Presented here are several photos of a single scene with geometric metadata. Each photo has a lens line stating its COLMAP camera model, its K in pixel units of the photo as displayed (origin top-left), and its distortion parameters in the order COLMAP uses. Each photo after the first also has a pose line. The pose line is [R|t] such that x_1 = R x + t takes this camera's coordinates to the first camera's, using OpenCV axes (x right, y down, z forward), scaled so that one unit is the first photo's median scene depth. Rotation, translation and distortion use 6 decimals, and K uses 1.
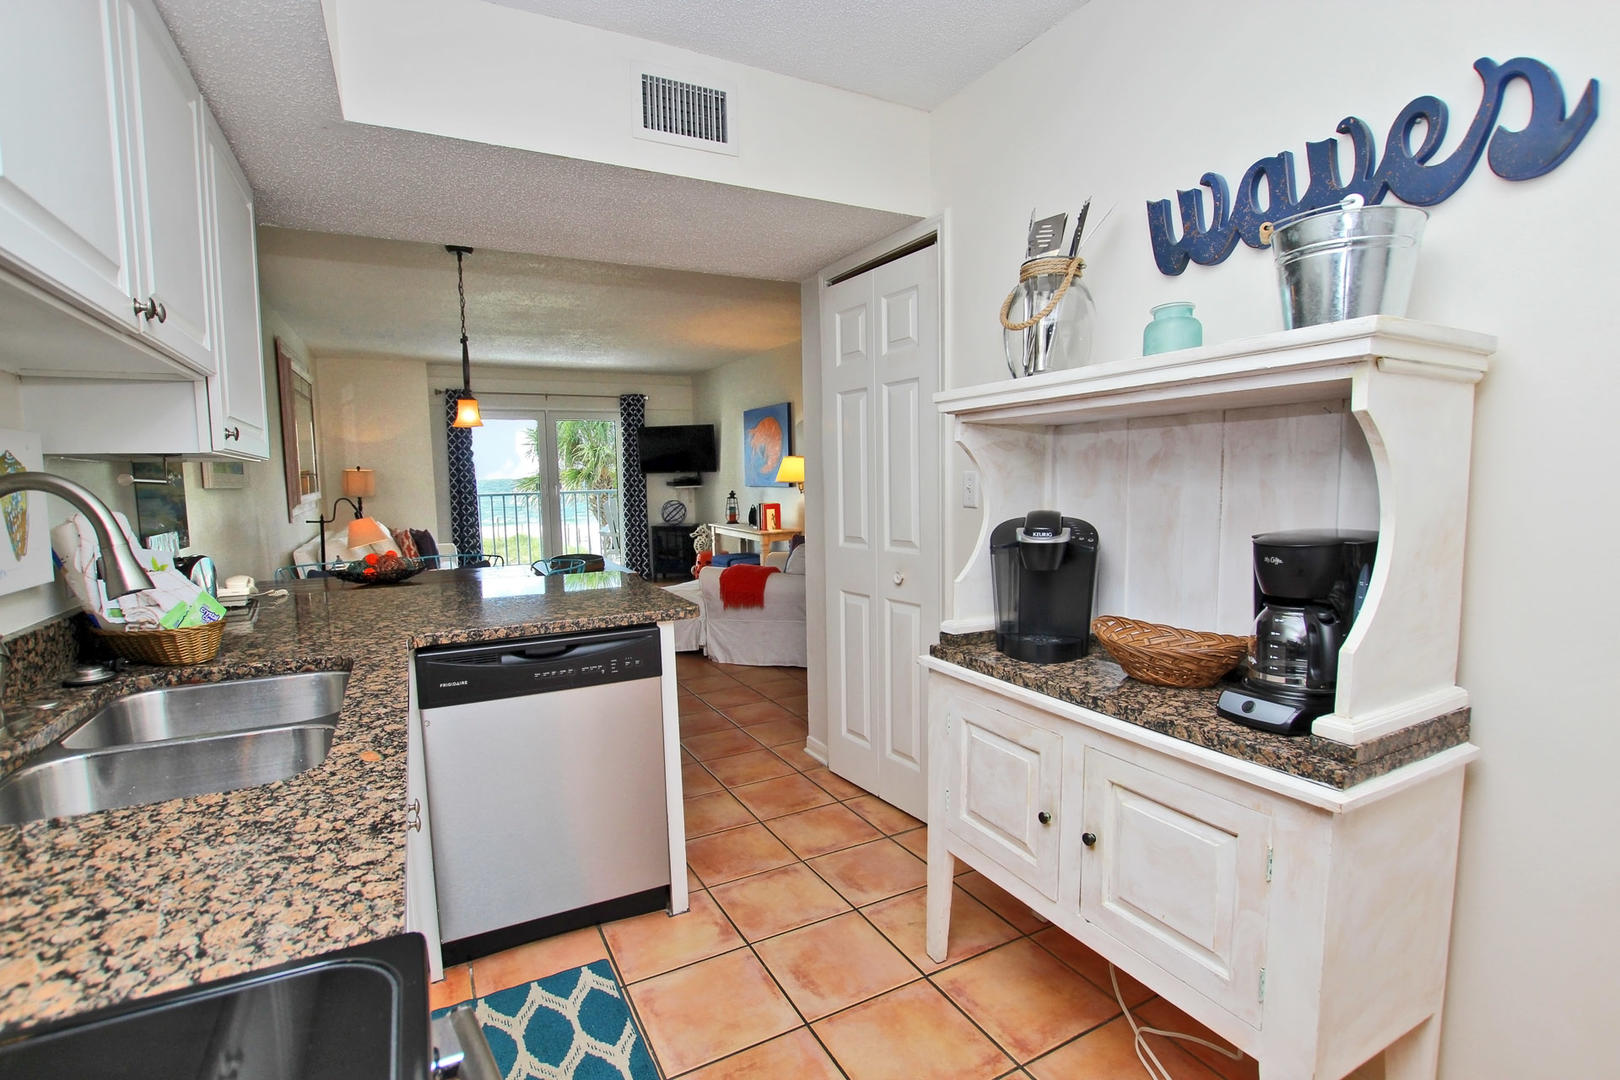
lens RADIAL K [[760.0, 0, 814.0], [0, 760.0, 544.4], [0, 0, 1]] dist [-0.034037, 0.002873]
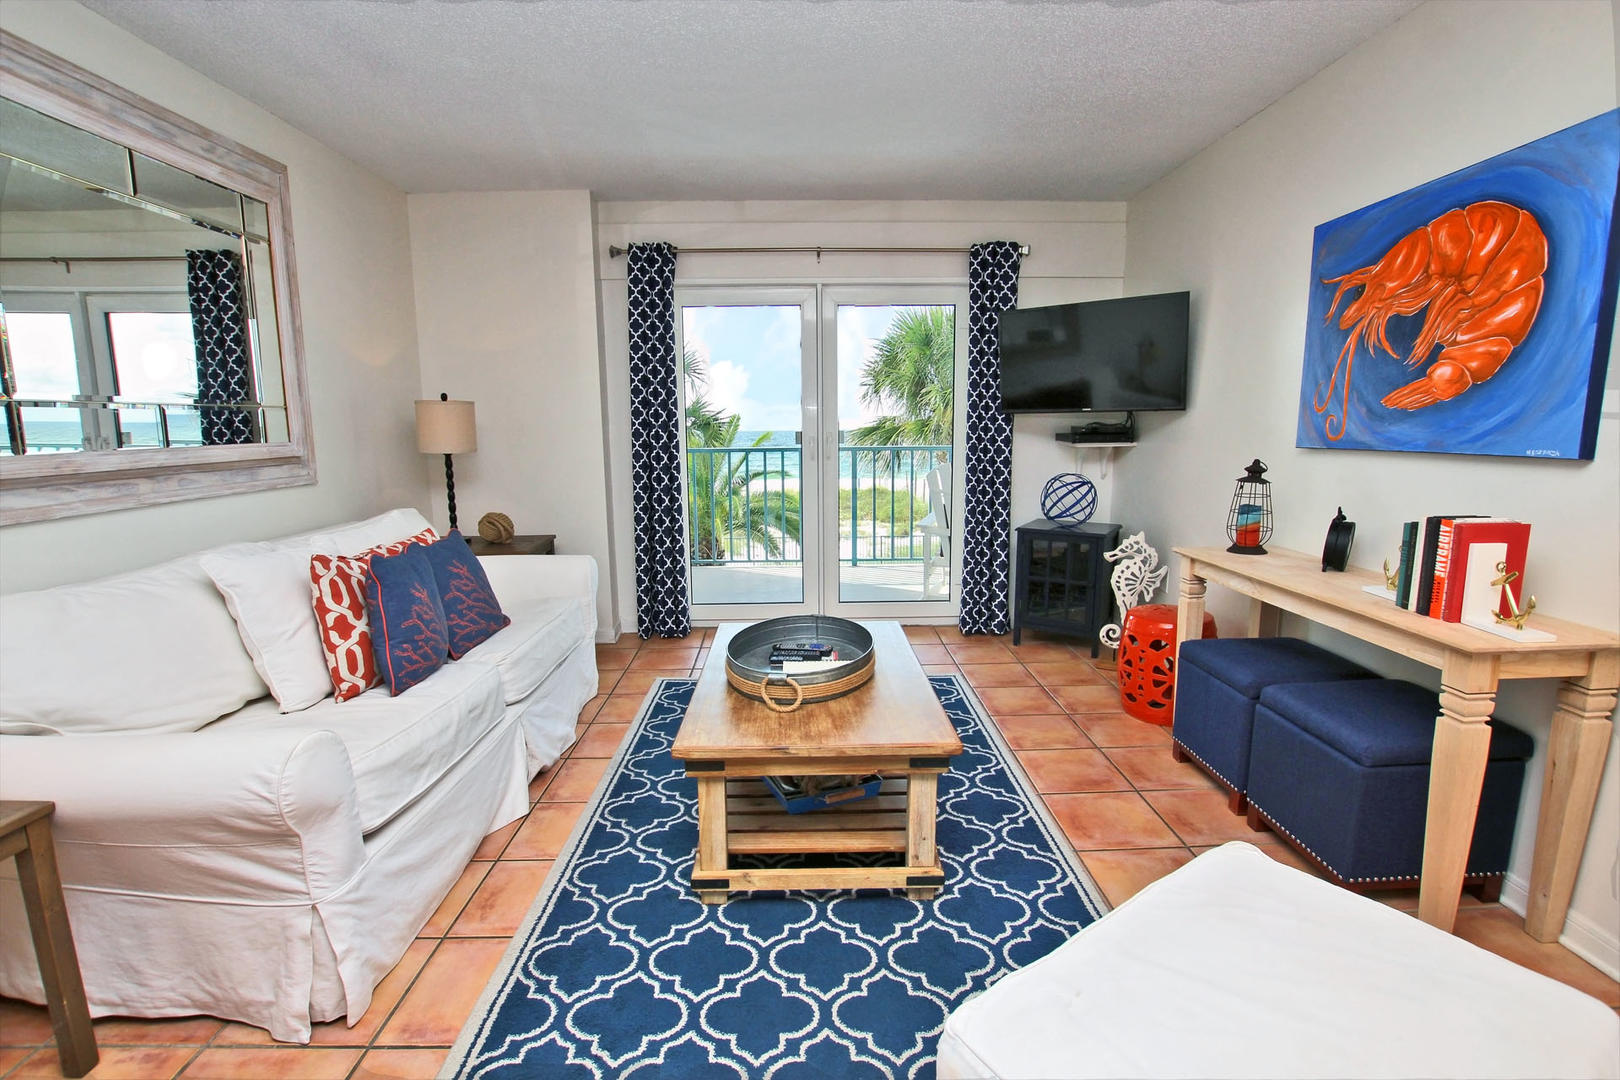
lens RADIAL K [[760.0, 0, 808.2], [0, 760.0, 546.8], [0, 0, 1]] dist [-0.034037, 0.002873]
pose [[0.888566, 0.080098, -0.451702, -0.116804], [-0.050659, 0.995750, 0.076918, -0.041640], [0.455944, -0.045464, 0.888847, 0.526646]]
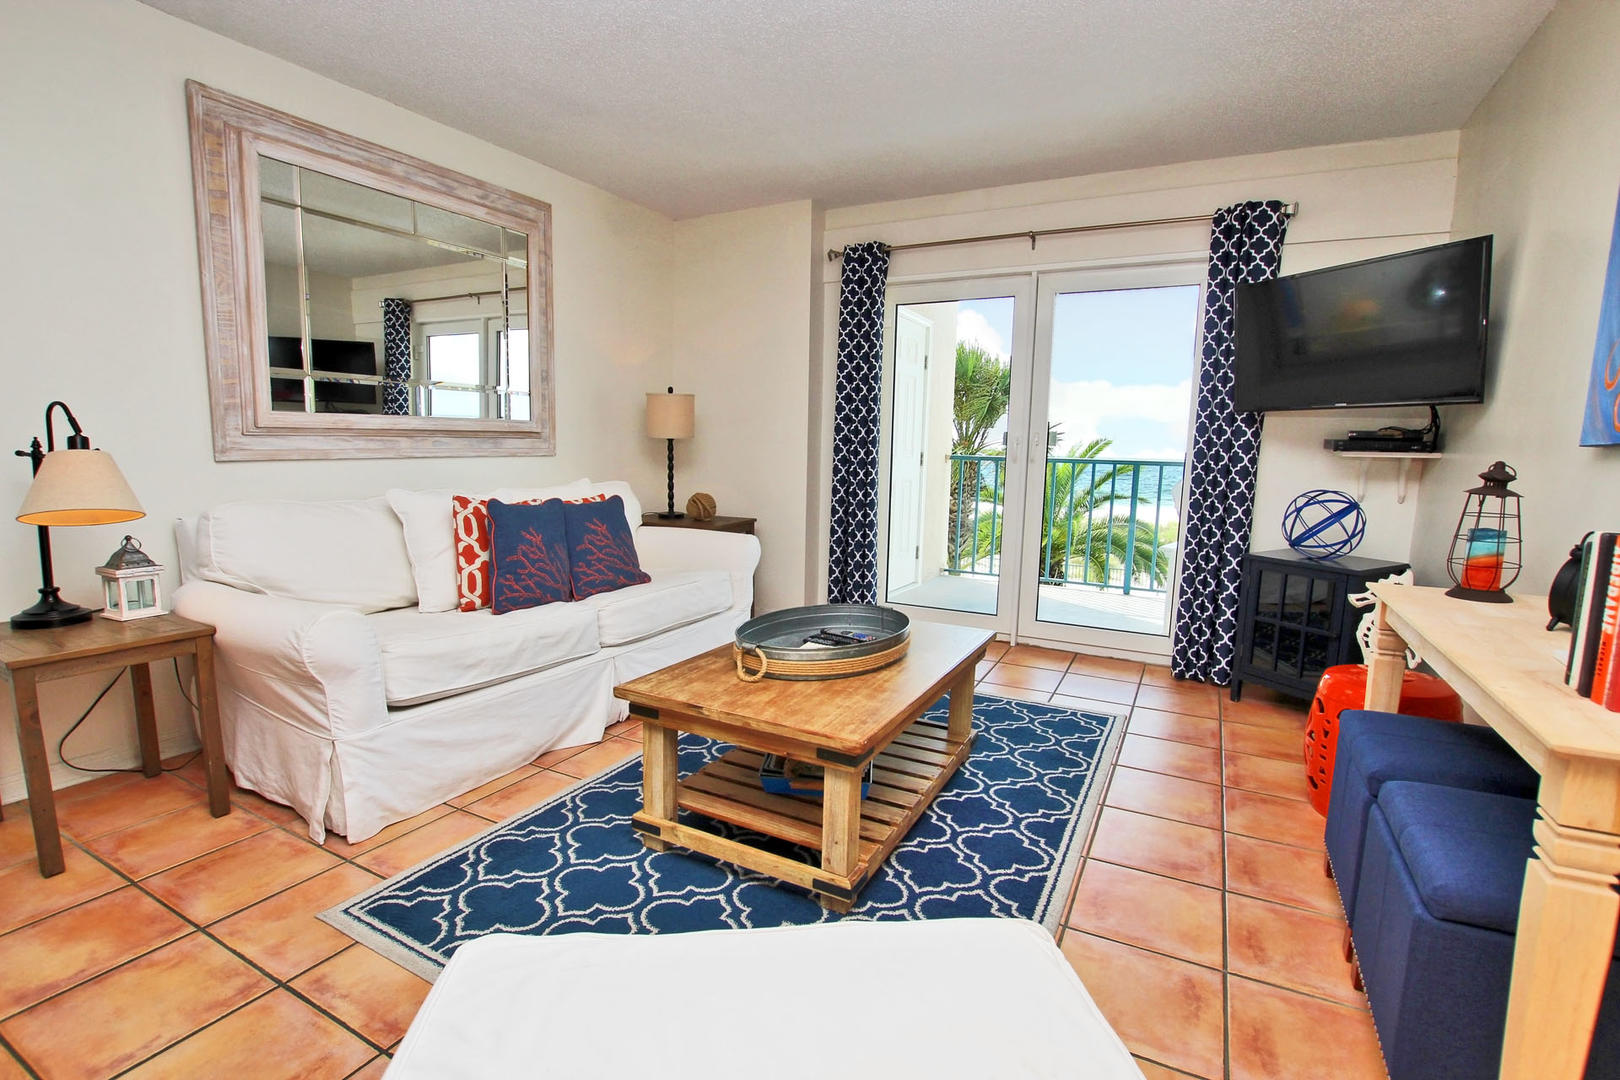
lens RADIAL K [[760.0, 0, 800.8], [0, 760.0, 545.2], [0, 0, 1]] dist [-0.034037, 0.002873]
pose [[0.546638, 0.136675, -0.826140, -0.029048], [-0.113473, 0.989580, 0.088632, -0.036161], [0.829645, 0.045295, 0.556451, 0.612309]]
